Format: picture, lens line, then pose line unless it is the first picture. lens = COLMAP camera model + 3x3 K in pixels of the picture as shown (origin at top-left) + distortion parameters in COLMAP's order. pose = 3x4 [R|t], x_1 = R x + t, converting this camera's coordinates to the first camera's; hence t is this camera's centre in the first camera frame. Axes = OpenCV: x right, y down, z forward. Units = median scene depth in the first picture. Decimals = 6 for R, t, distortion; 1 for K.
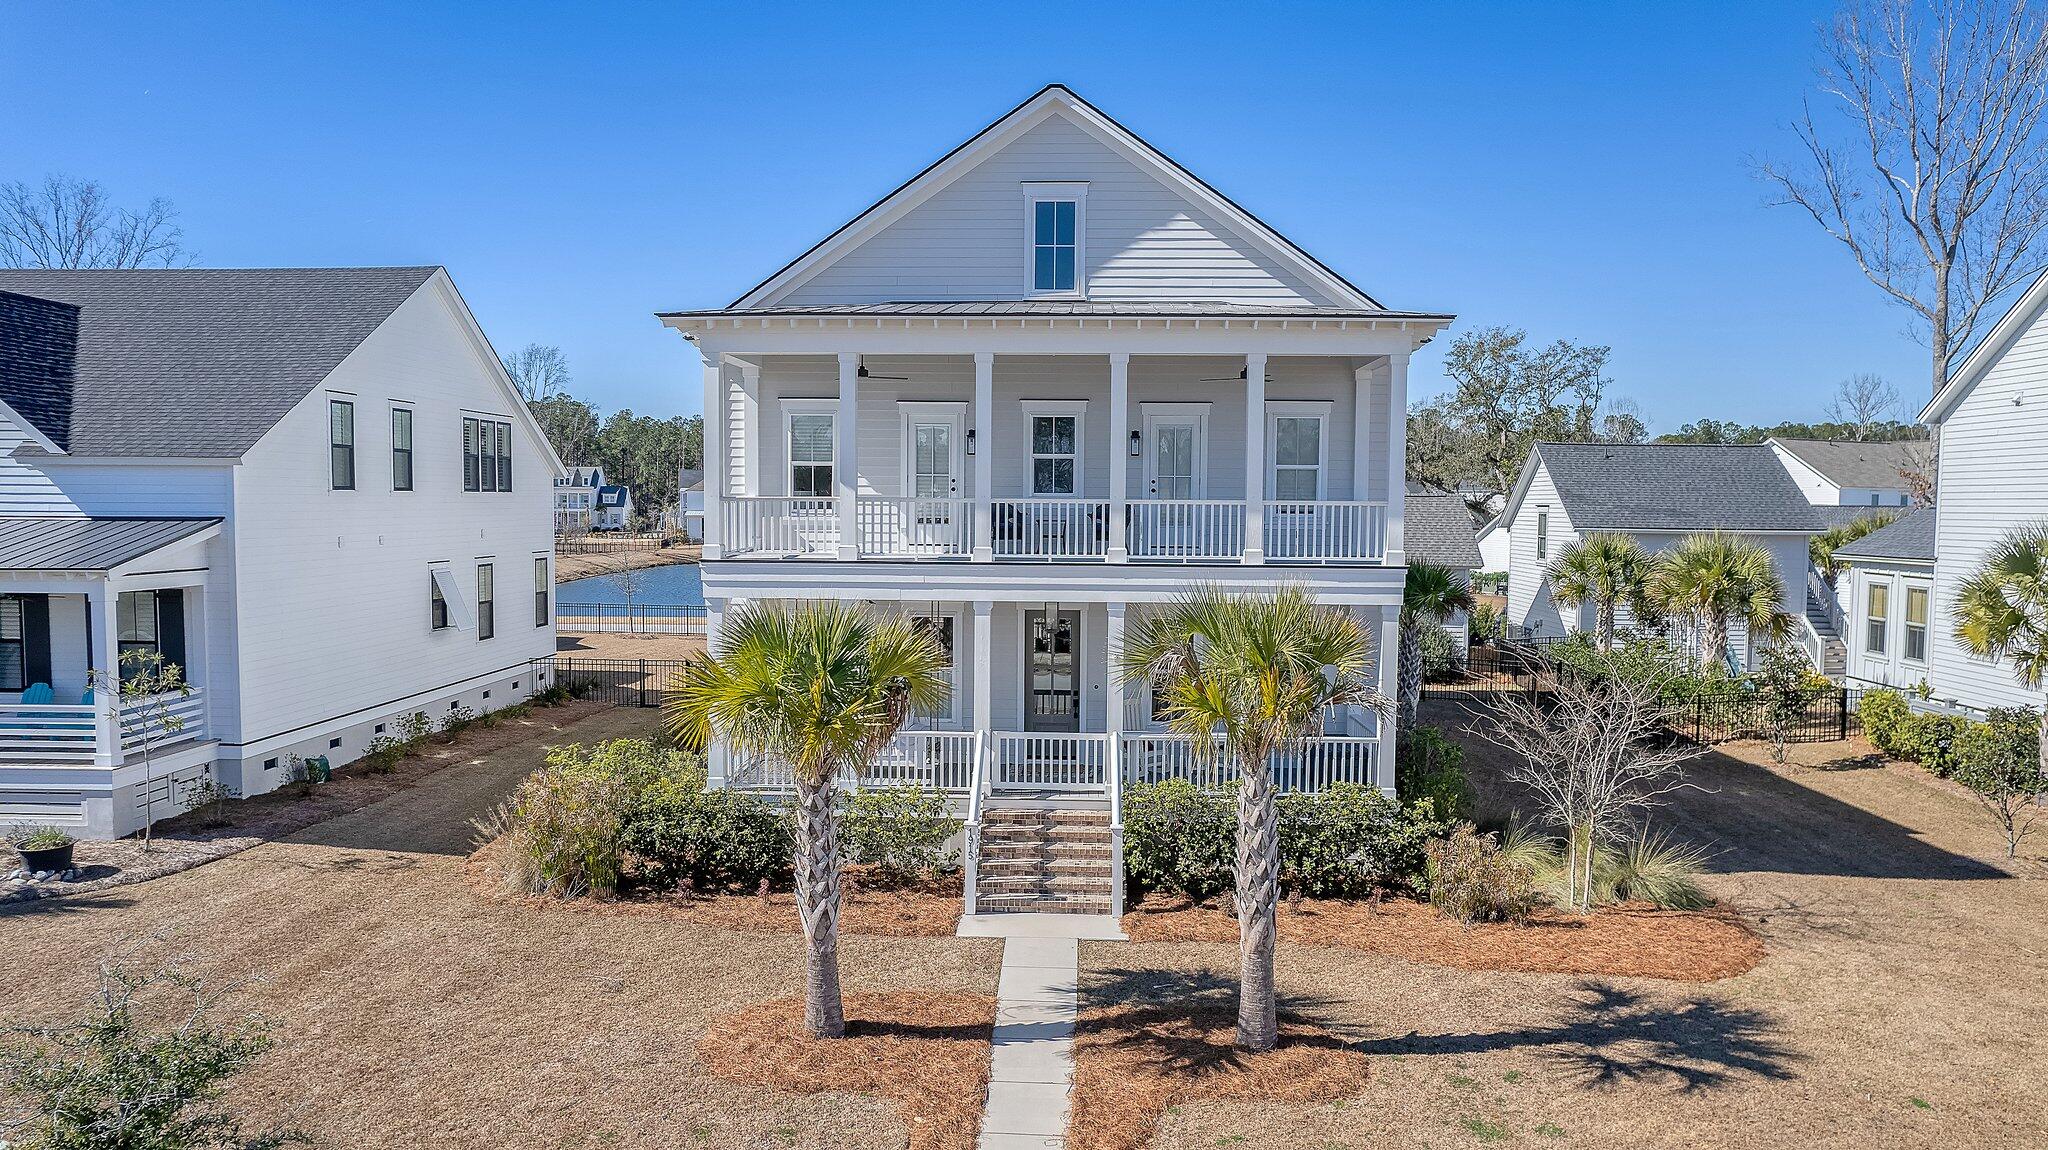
lens RADIAL K [[1307.3, 0, 1024.0], [0, 1307.3, 575.0], [0, 0, 1]] dist [-0.072958, 0.064719]
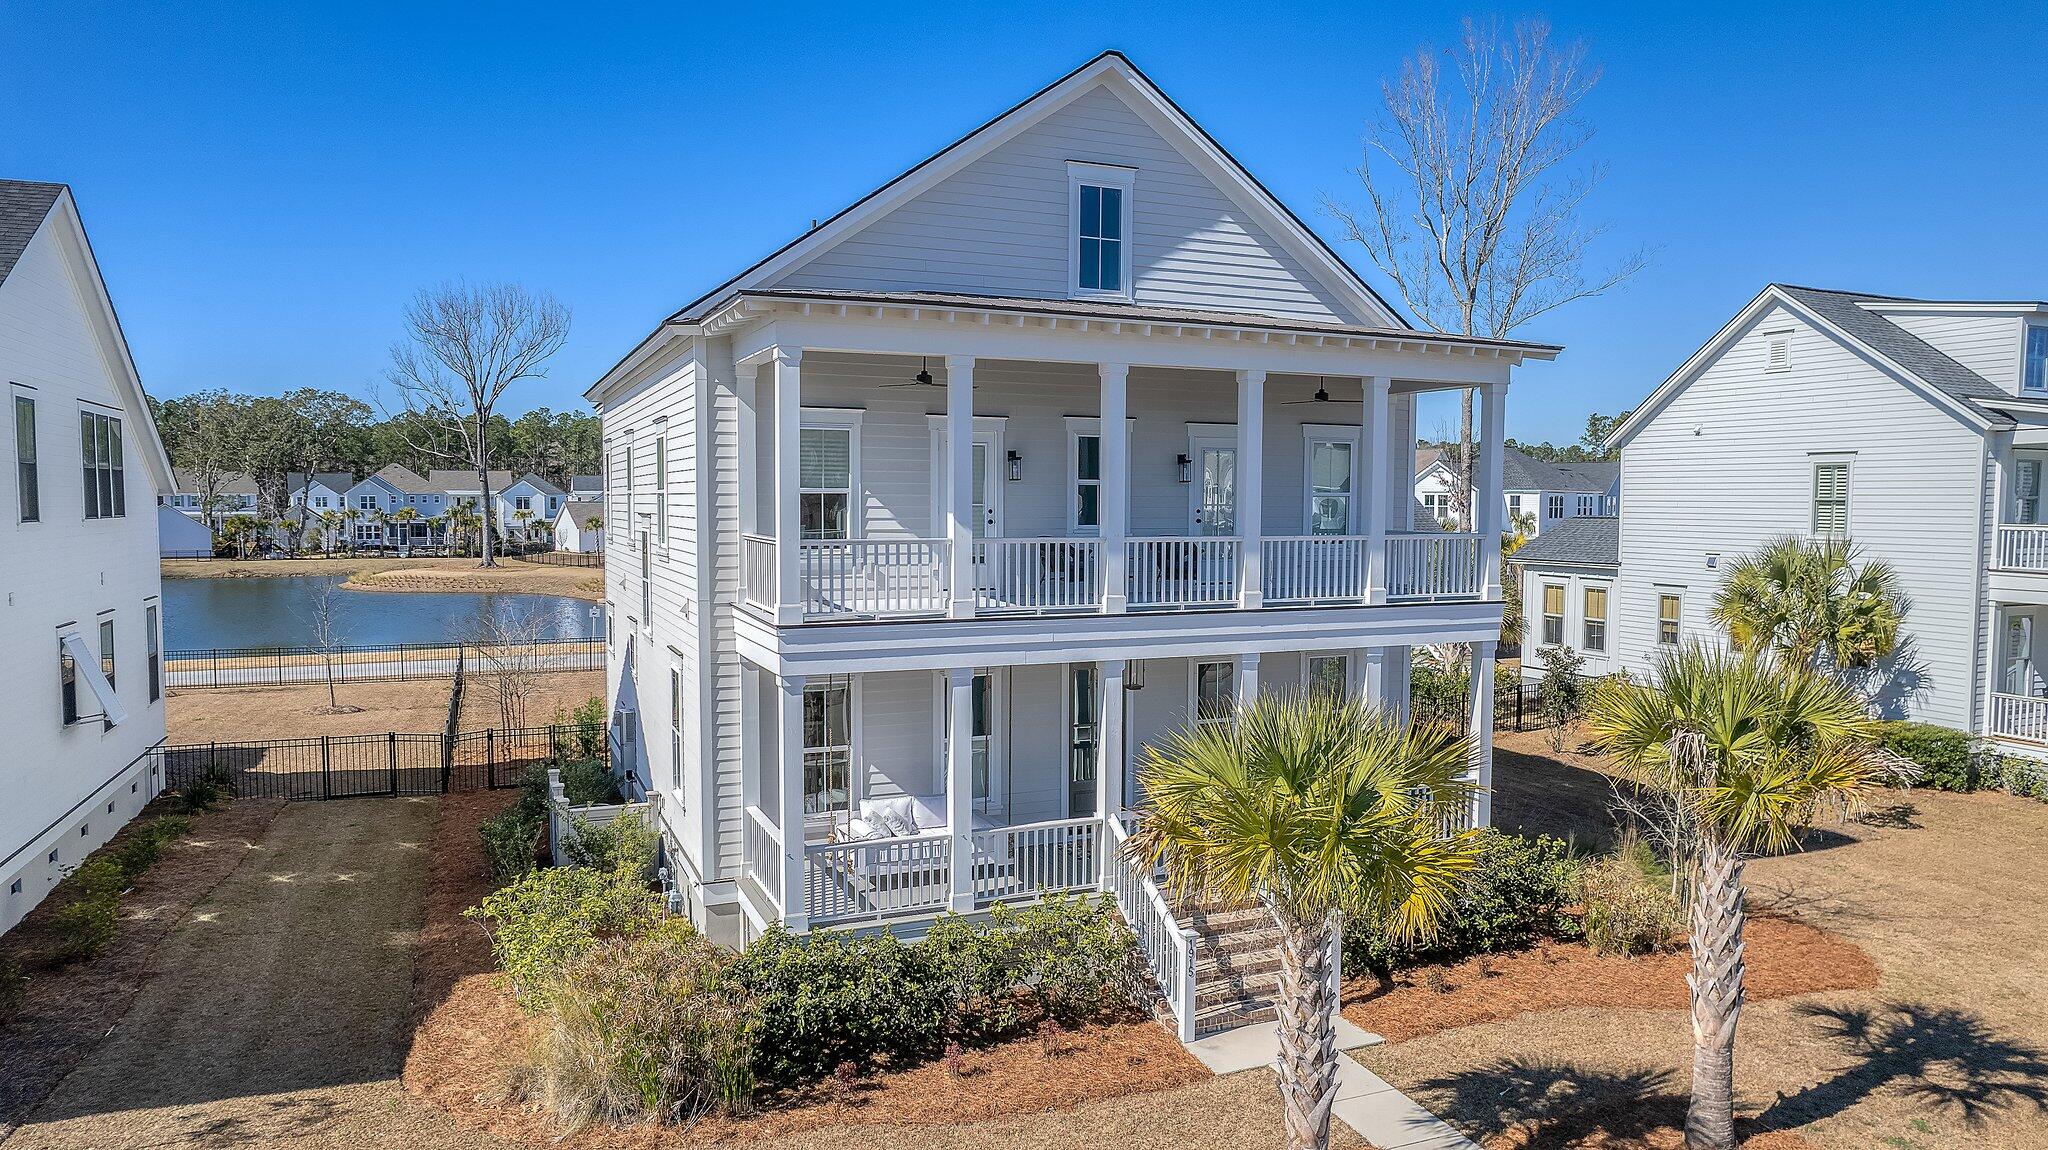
lens RADIAL K [[1307.3, 0, 1024.0], [0, 1307.3, 575.0], [0, 0, 1]] dist [-0.072958, 0.064719]
pose [[0.900683, -0.028729, 0.433526, -0.404406], [0.027014, 0.999584, 0.010116, -0.040462], [-0.433636, 0.002600, 0.901084, 0.247037]]
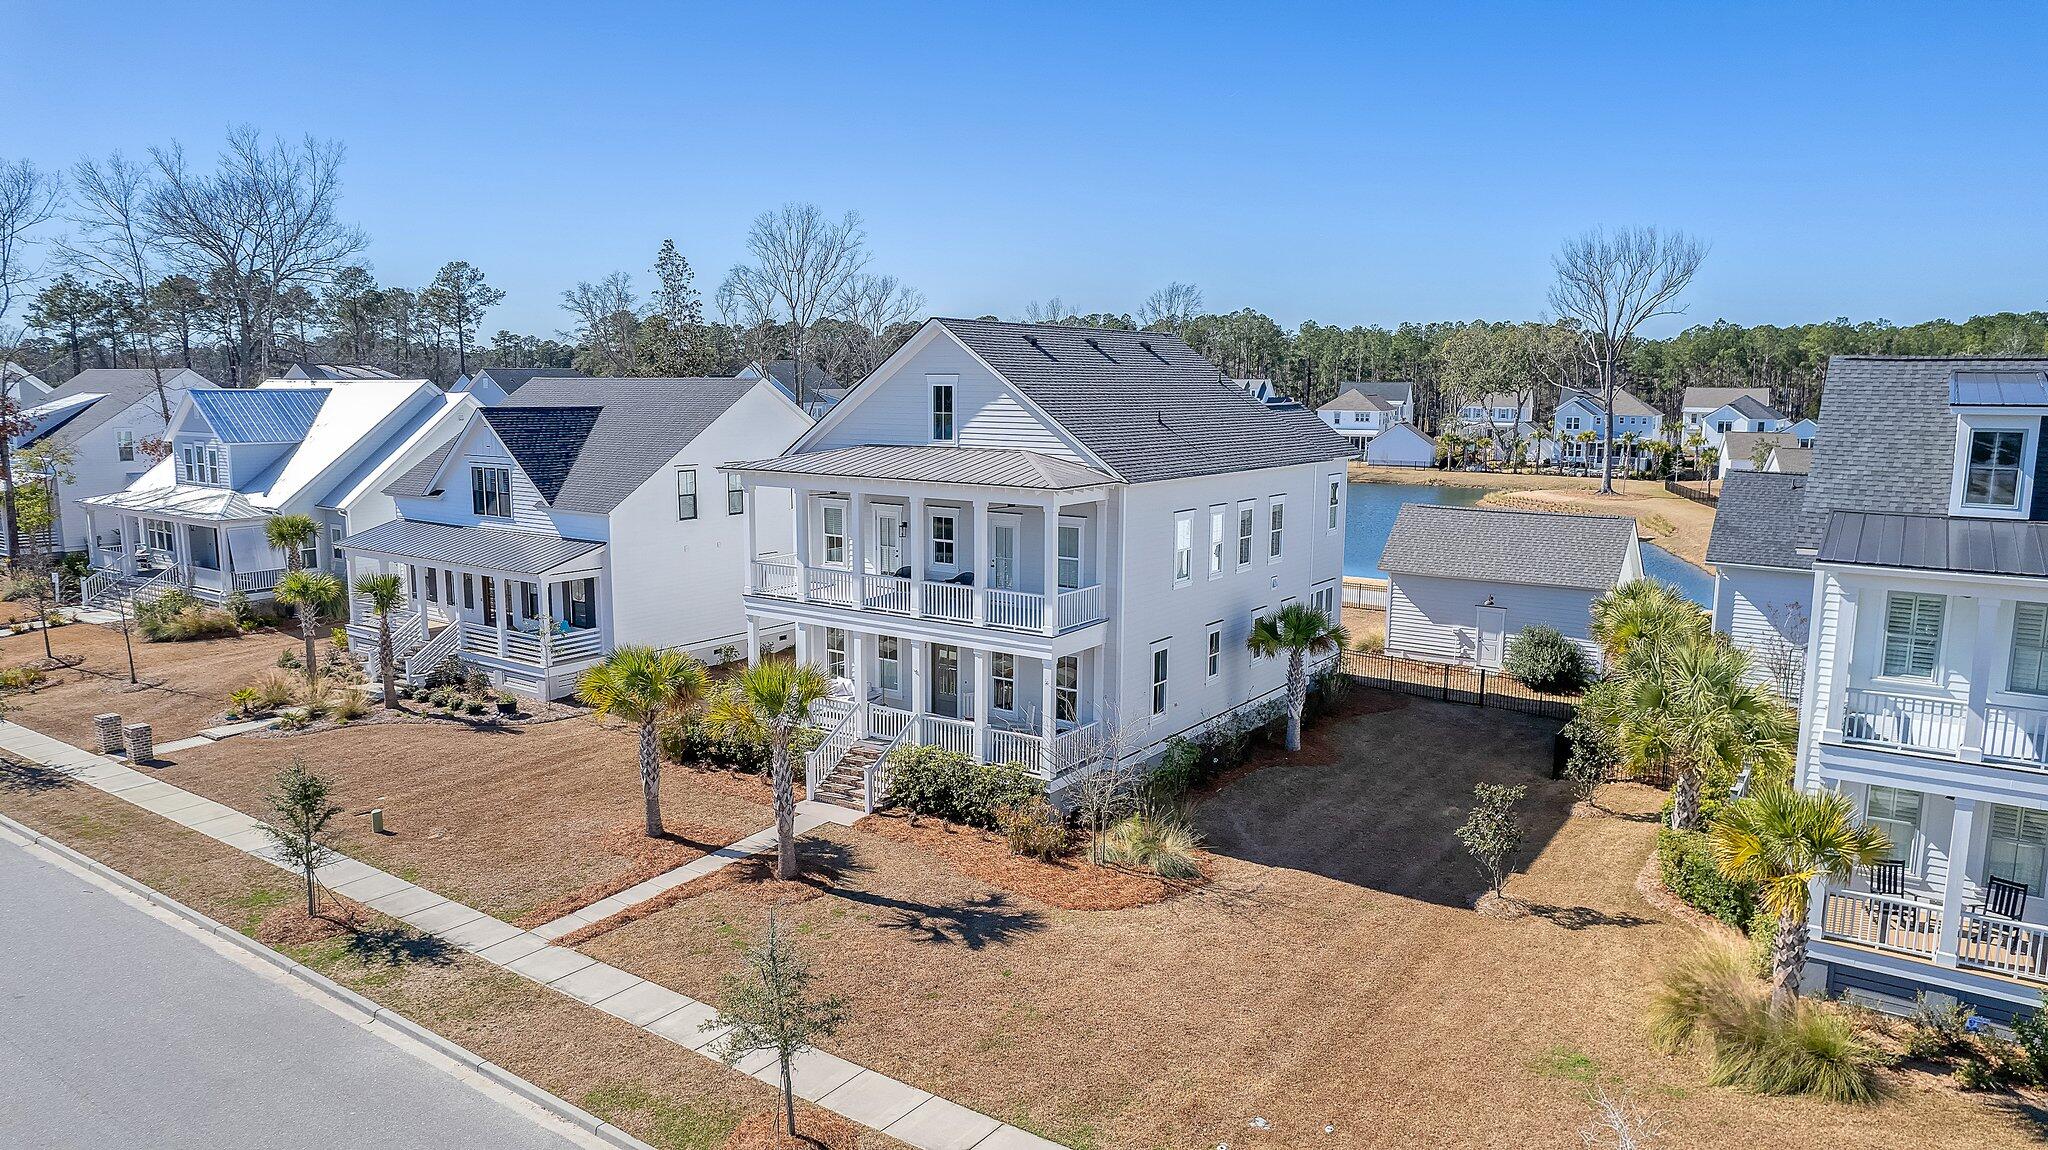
lens RADIAL K [[1301.3, 0, 1024.0], [0, 1301.3, 575.0], [0, 0, 1]] dist [-0.043070, -0.001503]
pose [[0.845766, 0.075563, -0.528176, 0.990179], [-0.029925, 0.995081, 0.094441, -0.208821], [0.532714, -0.064069, 0.843867, -0.334107]]
